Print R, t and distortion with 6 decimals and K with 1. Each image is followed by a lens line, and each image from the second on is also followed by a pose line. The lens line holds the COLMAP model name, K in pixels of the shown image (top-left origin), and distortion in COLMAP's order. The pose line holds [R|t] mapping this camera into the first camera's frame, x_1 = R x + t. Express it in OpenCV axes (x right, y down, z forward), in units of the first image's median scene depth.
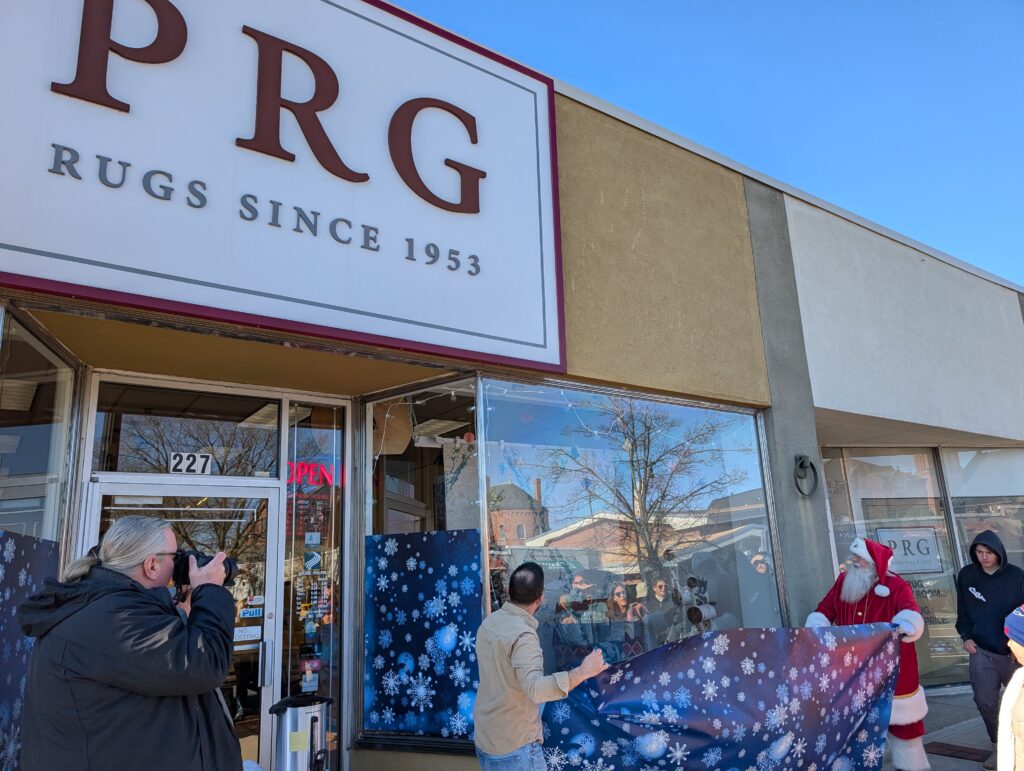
lens RADIAL K [[769.1, 0, 513.2], [0, 769.1, 387.8], [0, 0, 1]] dist [0.036910, -0.007158]
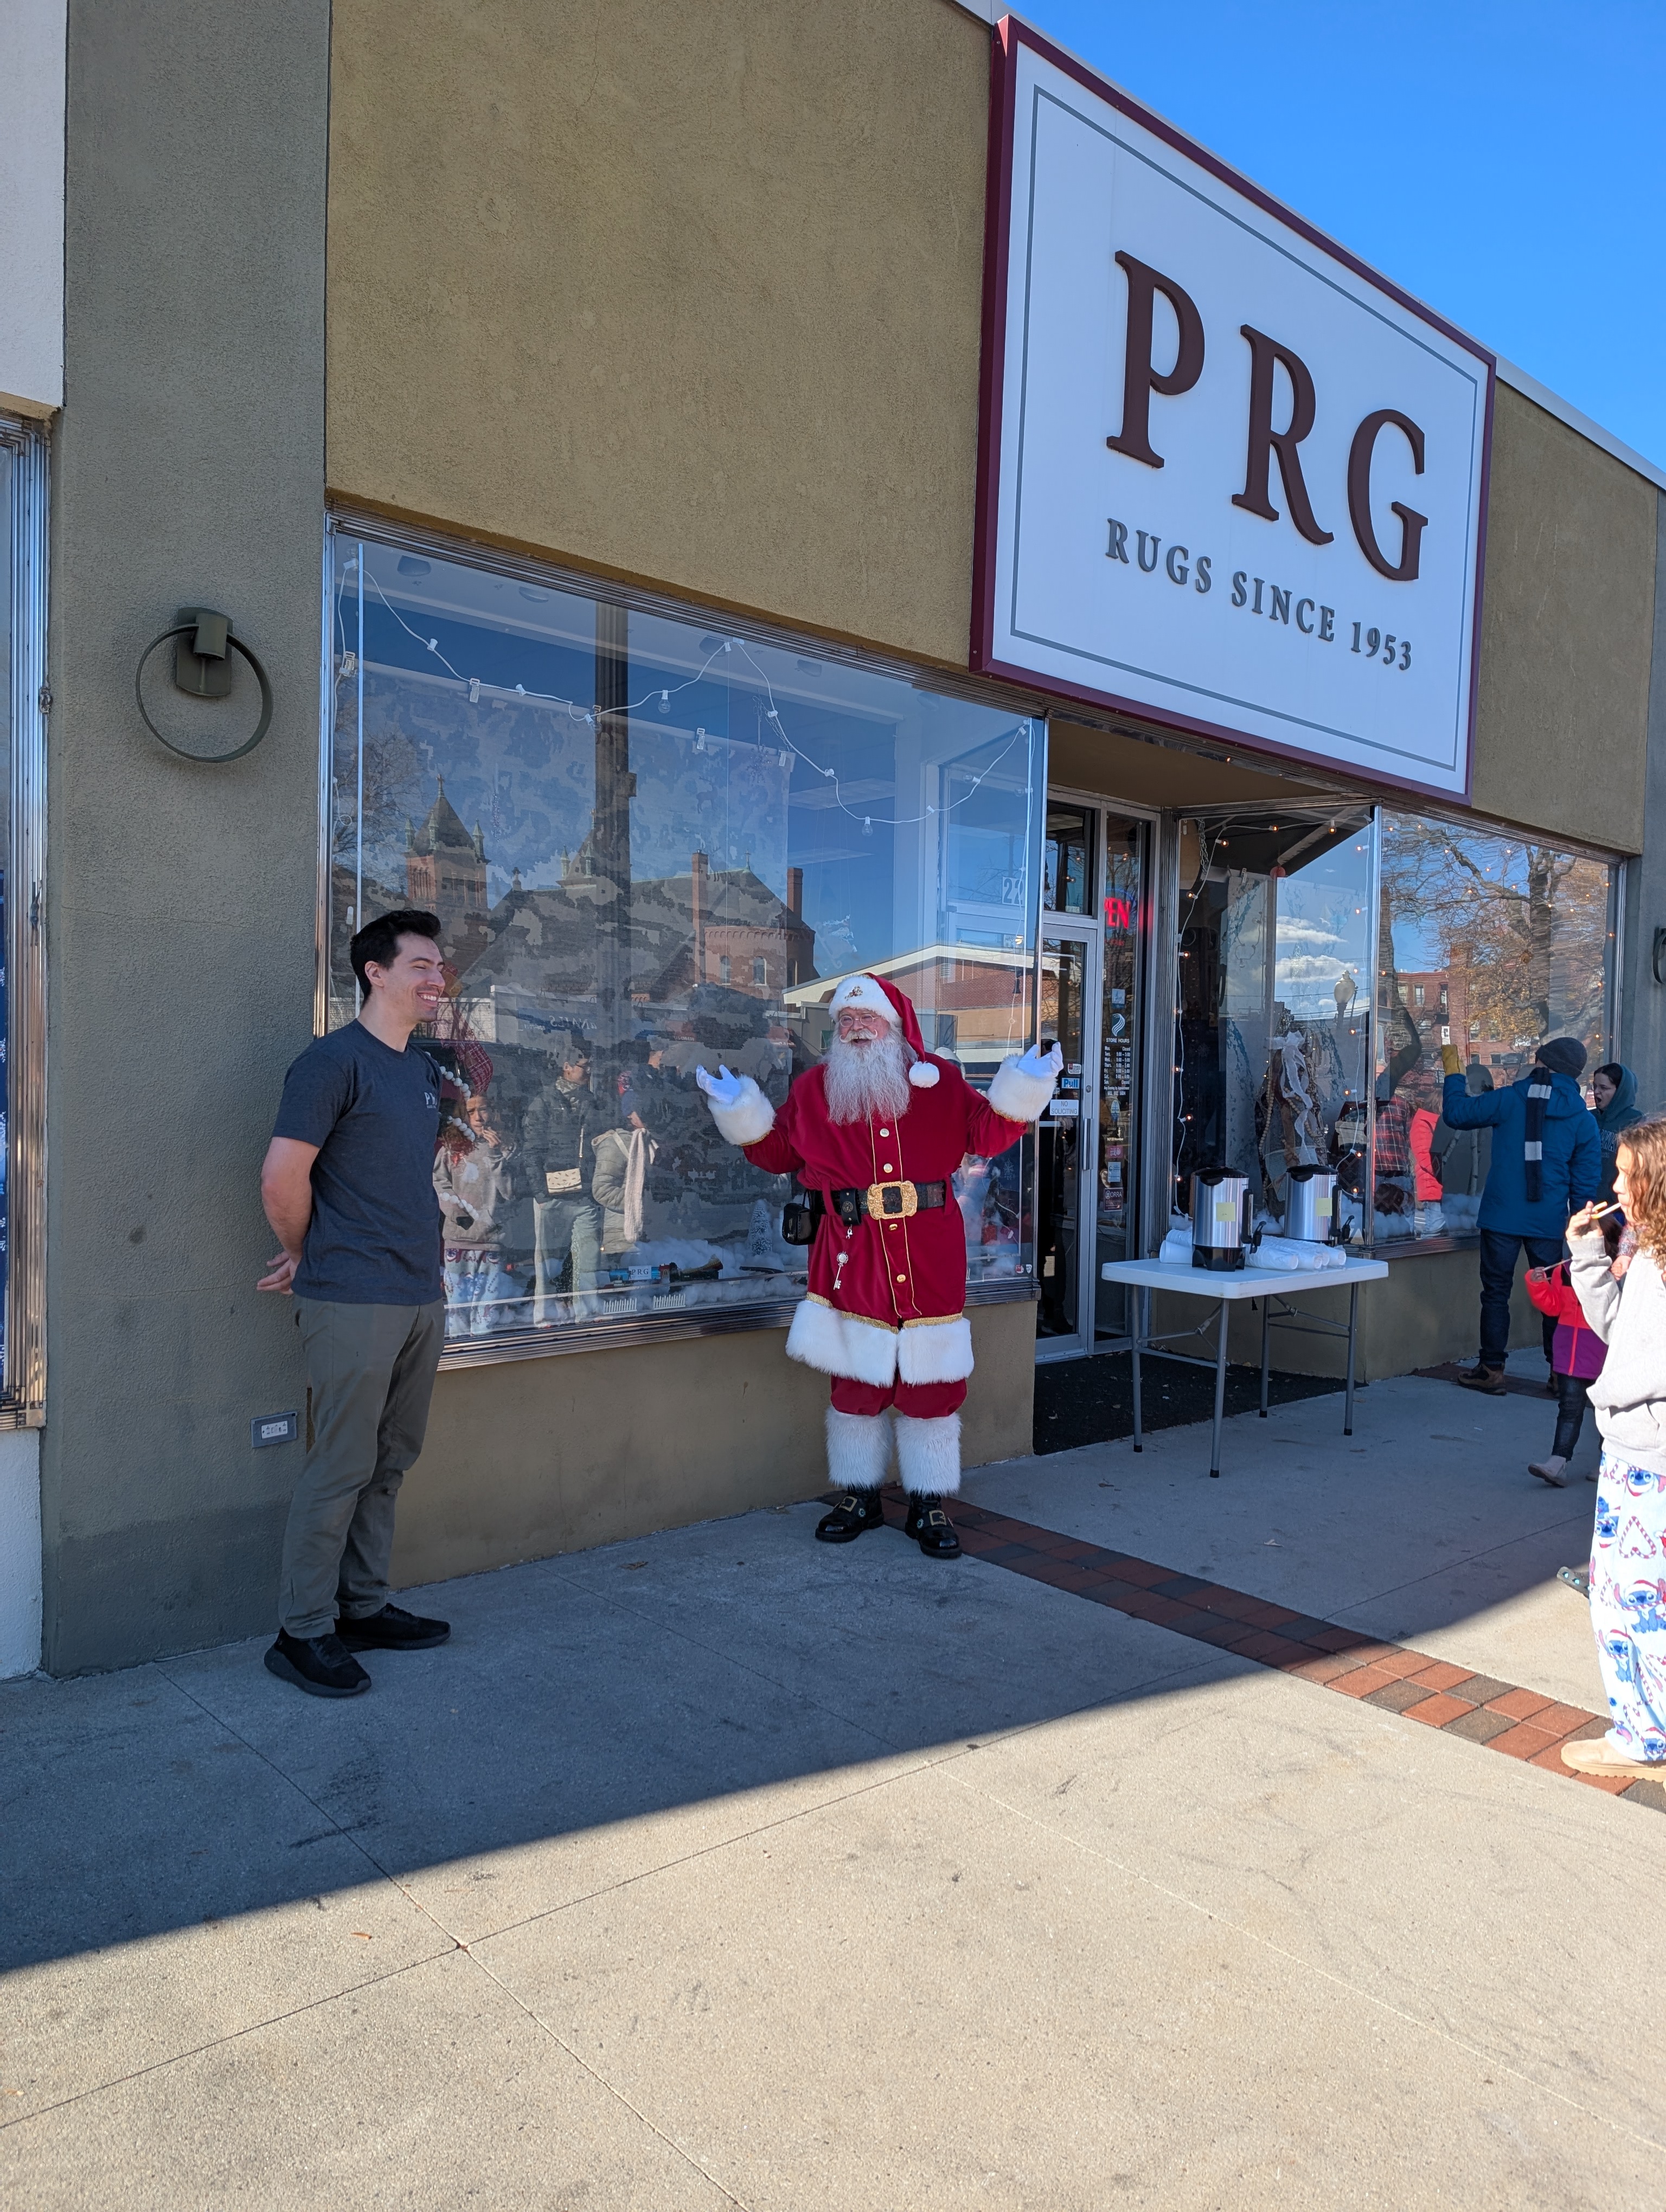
lens RADIAL K [[1661.7, 0, 833.3], [0, 1661.7, 1103.6], [0, 0, 1]] dist [0.036910, -0.007158]
pose [[0.990697, 0.067422, 0.118211, -0.811489], [-0.095150, 0.964207, 0.247489, -0.094924], [-0.097294, -0.256434, 0.961652, -0.658269]]
